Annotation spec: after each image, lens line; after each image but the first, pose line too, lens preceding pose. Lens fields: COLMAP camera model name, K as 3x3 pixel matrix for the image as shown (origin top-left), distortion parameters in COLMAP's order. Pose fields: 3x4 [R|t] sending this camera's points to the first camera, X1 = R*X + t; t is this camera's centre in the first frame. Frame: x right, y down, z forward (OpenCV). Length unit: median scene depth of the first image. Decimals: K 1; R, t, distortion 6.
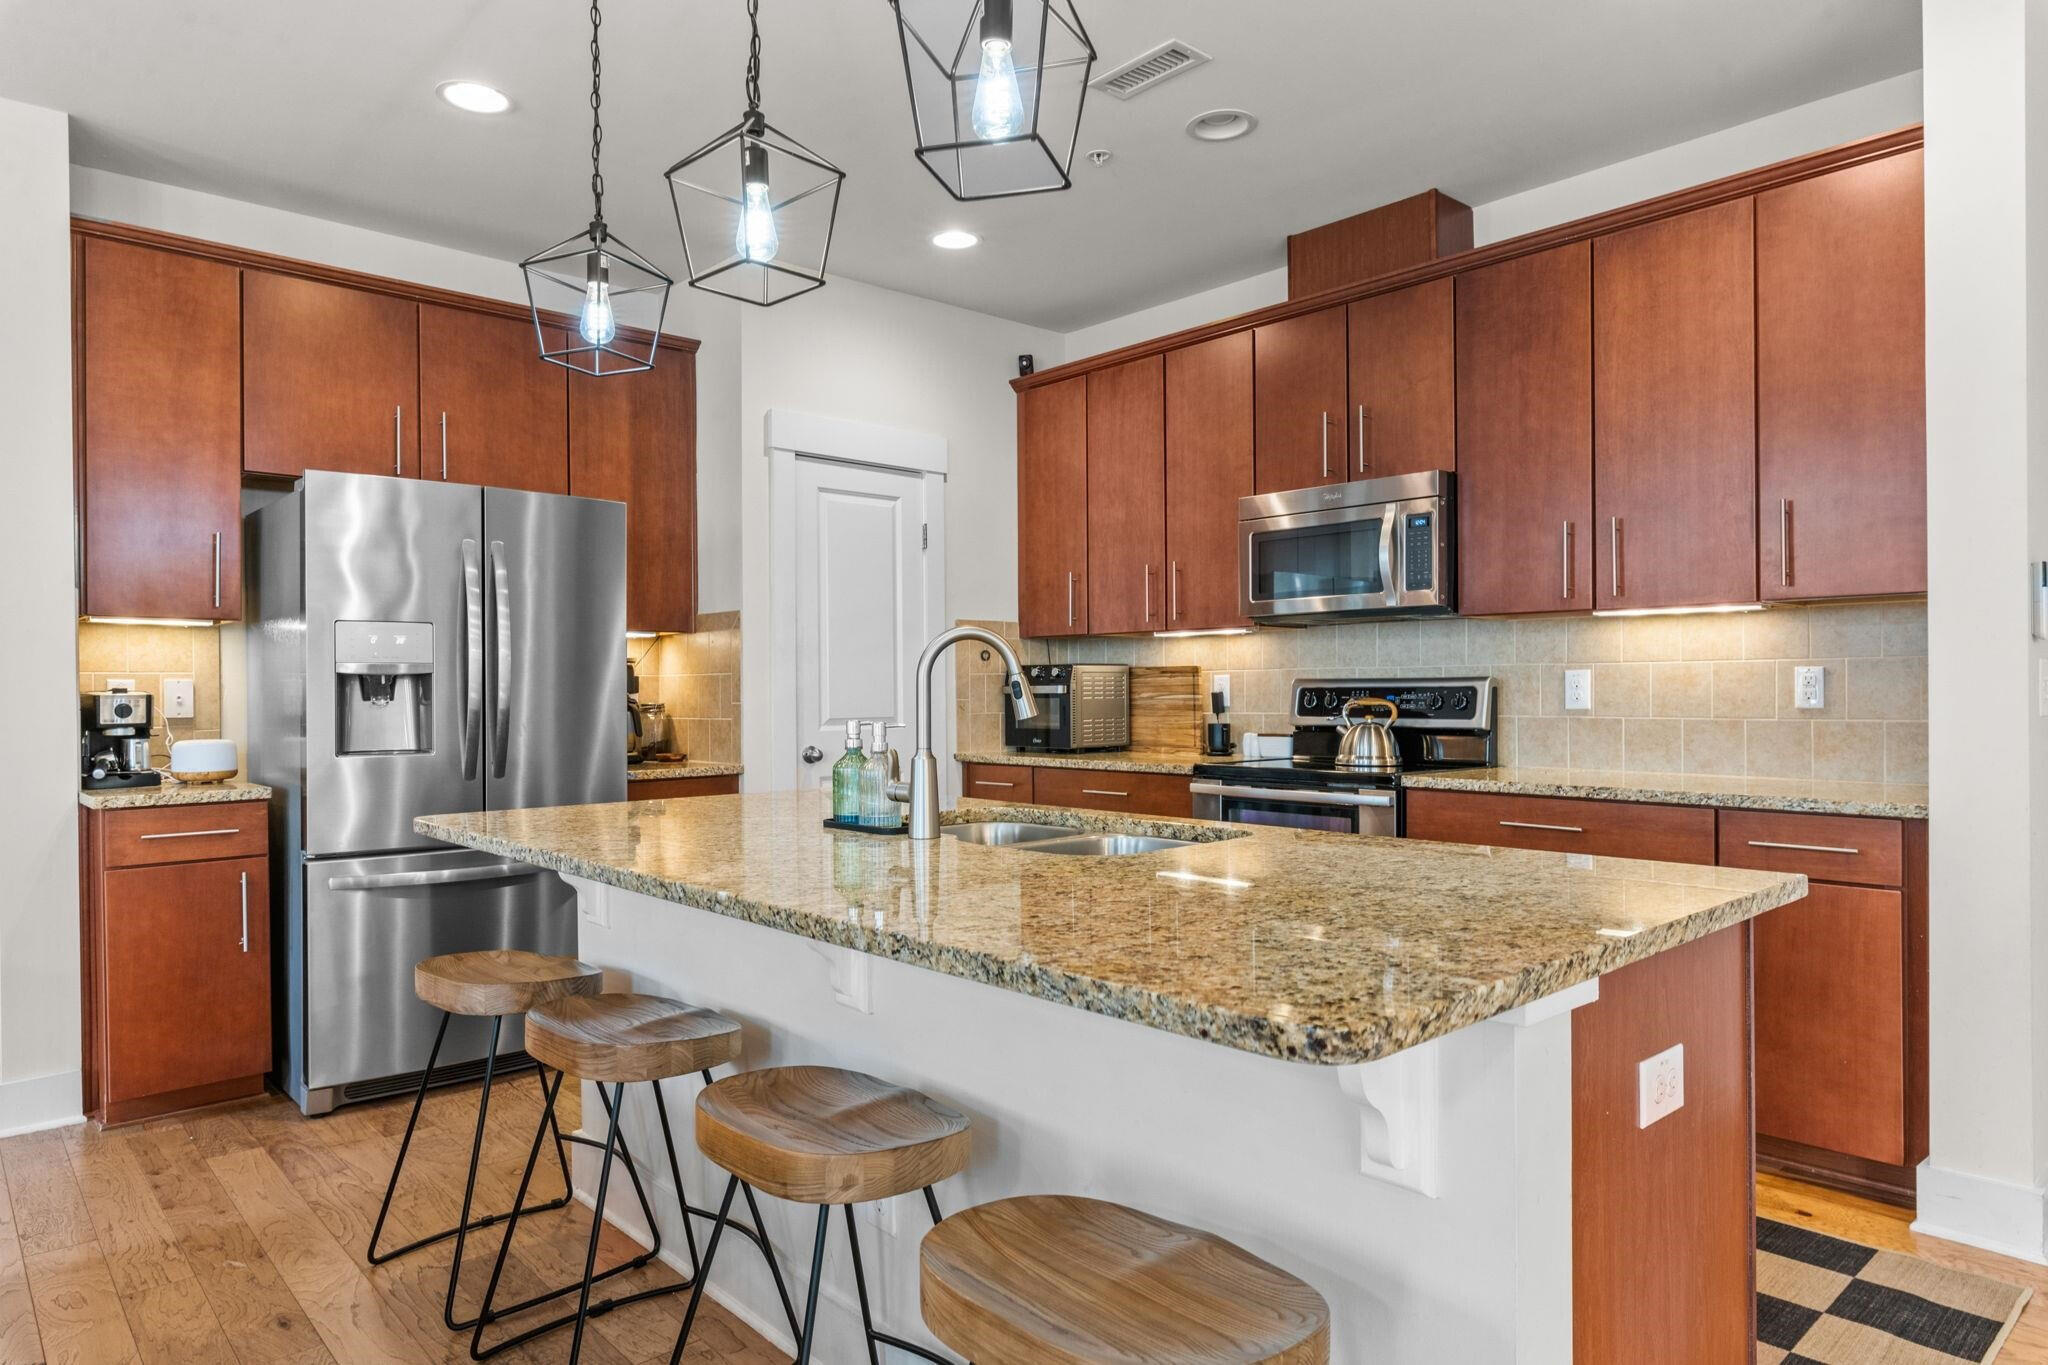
lens RADIAL K [[1200.4, 0, 1024.0], [0, 1200.4, 682.5], [0, 0, 1]] dist [-0.002984, -0.001027]
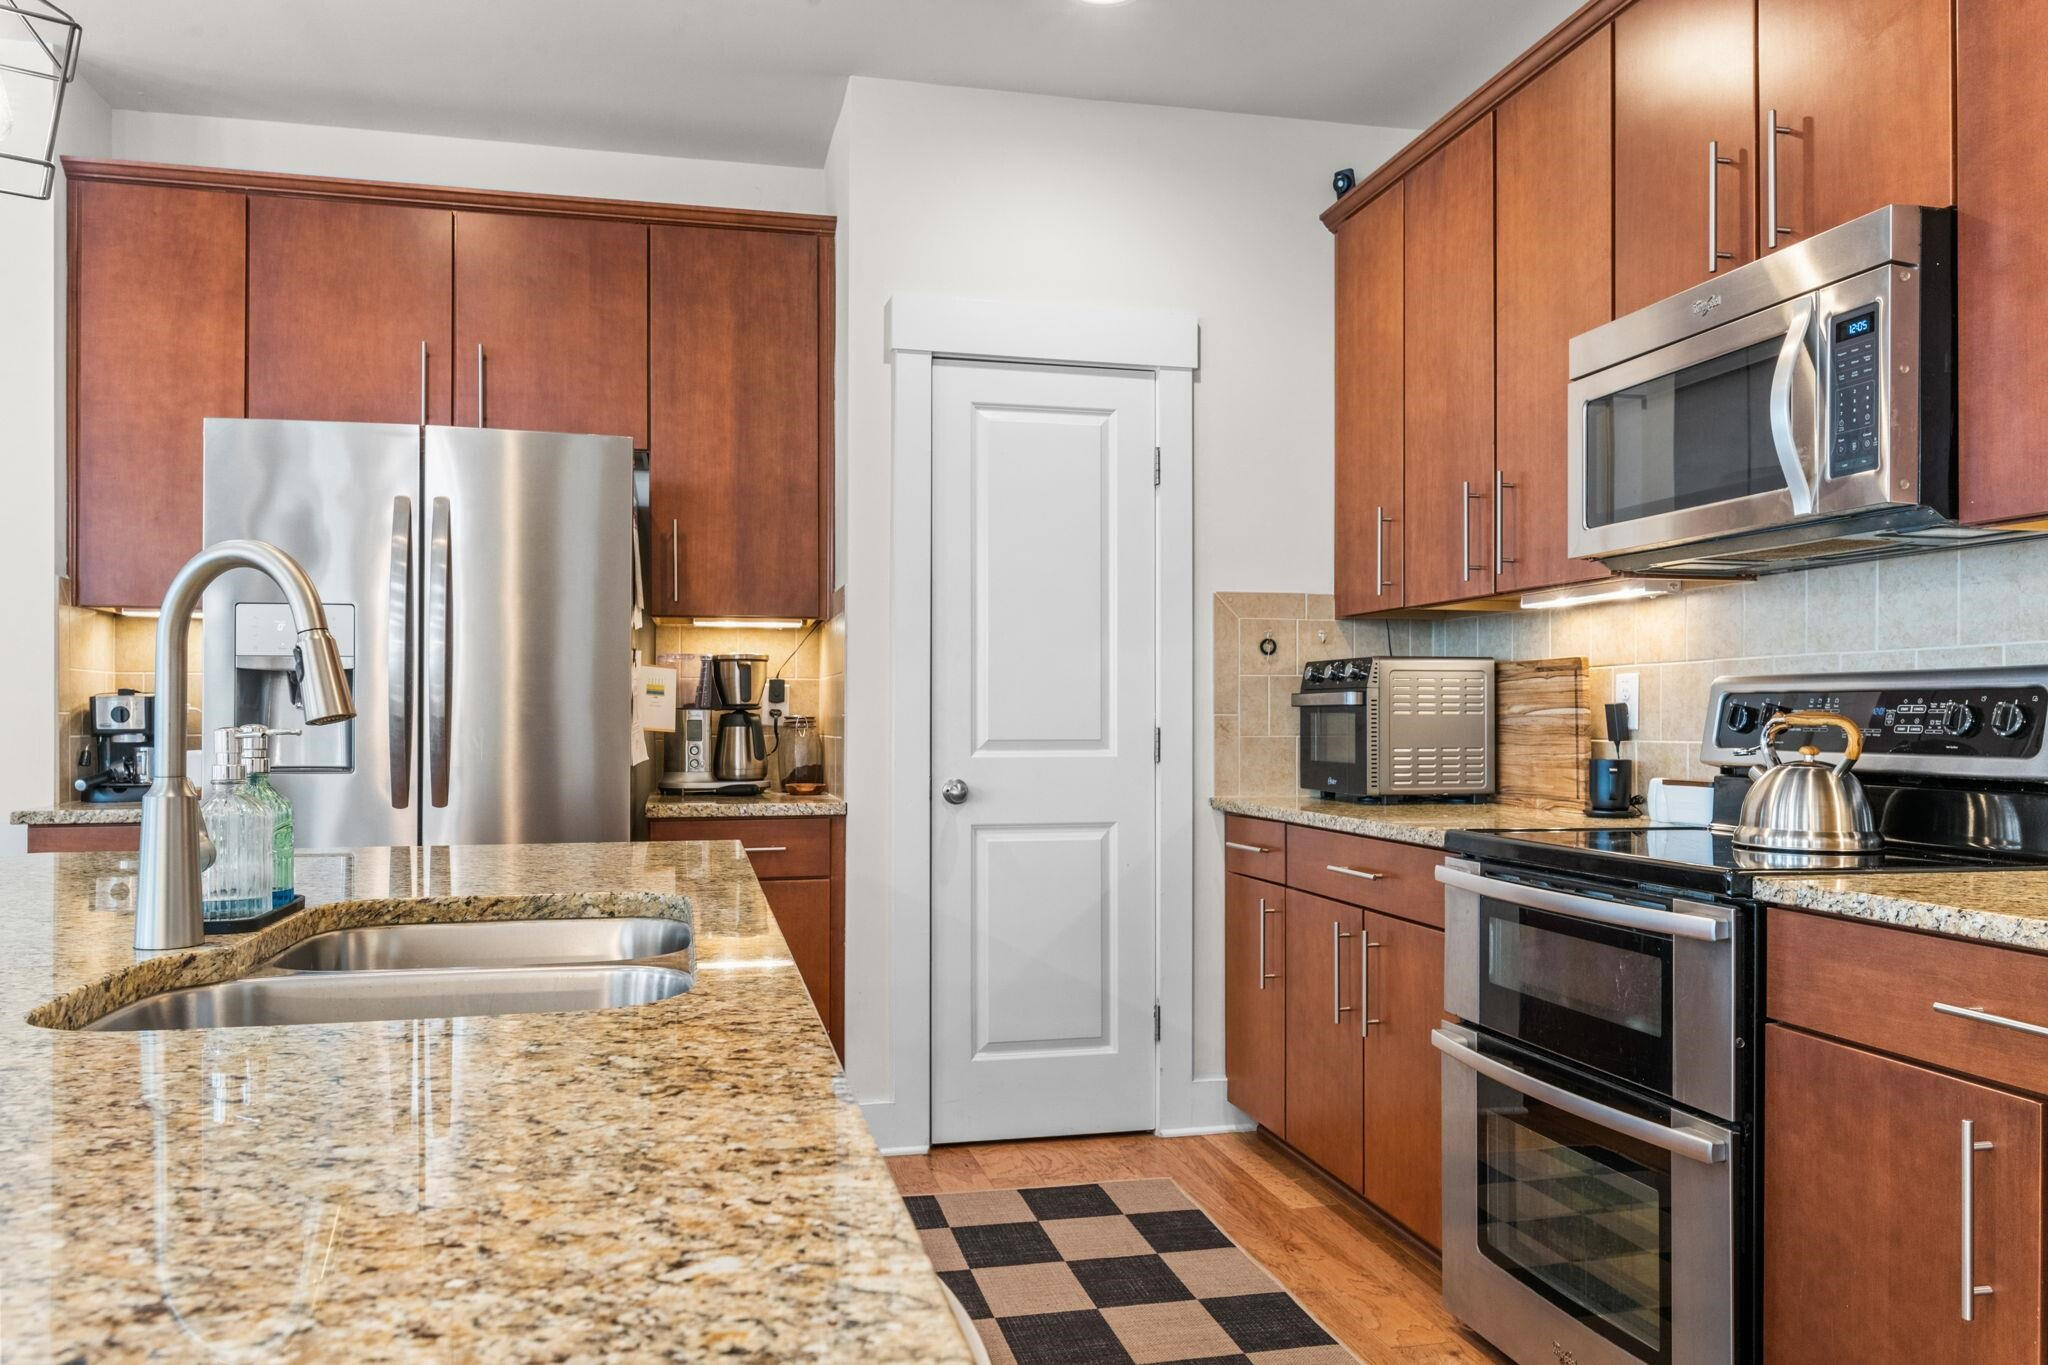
lens RADIAL K [[1453.0, 0, 1022.7], [0, 1453.0, 697.4], [0, 0, 1]] dist [0.002846, -0.001918]
pose [[0.875593, 0.001166, -0.483048, 0.287225], [-0.004083, 0.999979, -0.004987, 0.011375], [0.483032, 0.006338, 0.875580, 0.321958]]
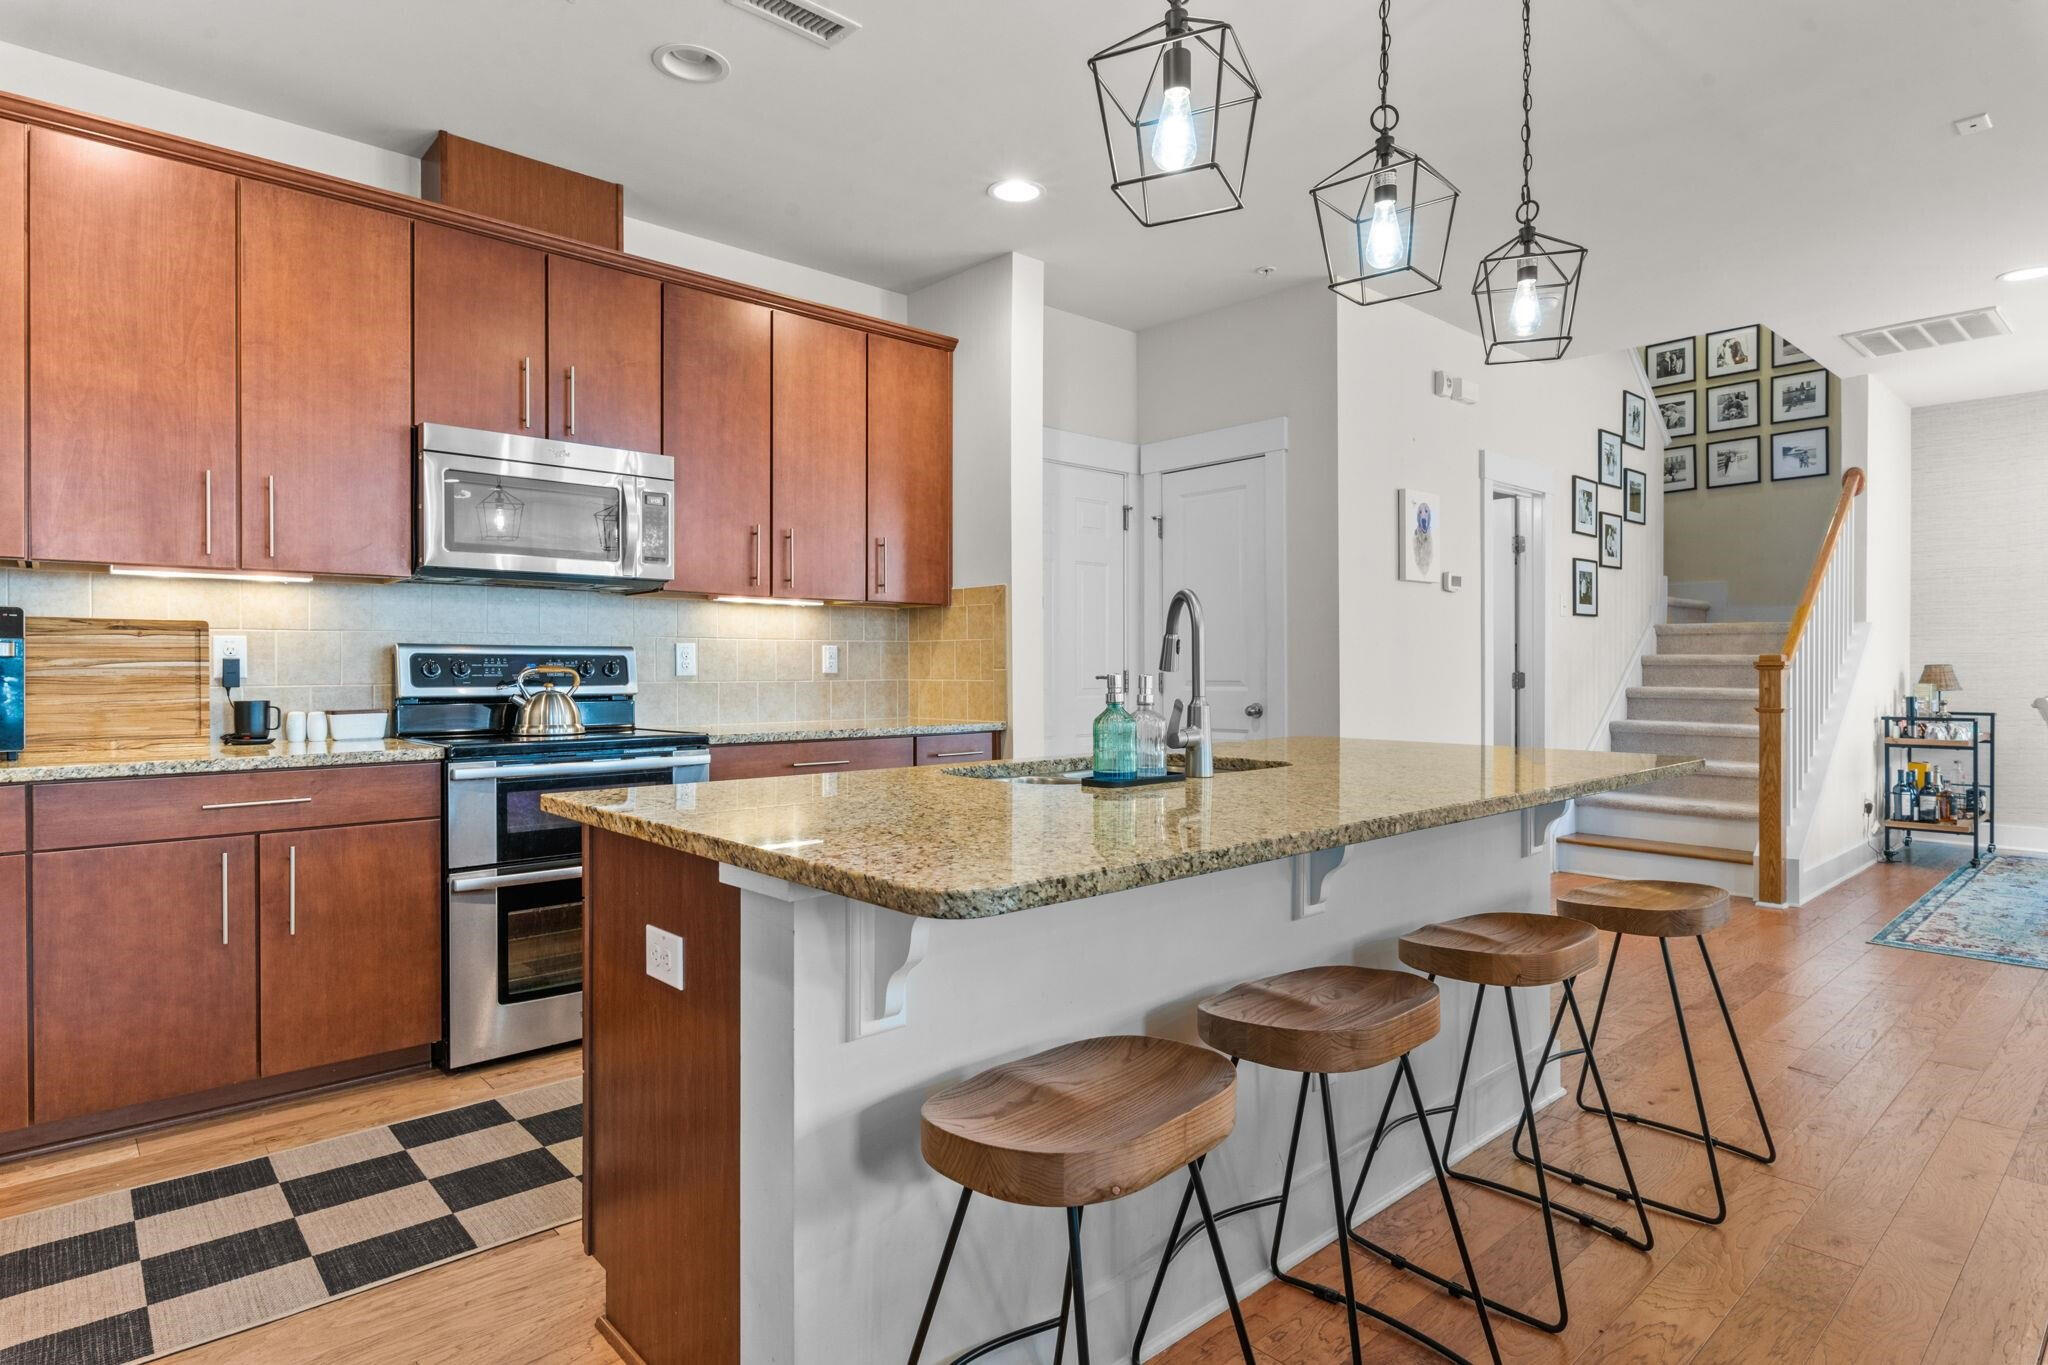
lens RADIAL K [[1200.4, 0, 1024.0], [0, 1200.4, 682.5], [0, 0, 1]] dist [-0.002984, -0.001027]
pose [[-0.033458, -0.005010, 0.999428, -0.679297], [-0.005008, 0.999976, 0.004845, 0.019443], [-0.999428, -0.004843, -0.033482, 0.635273]]
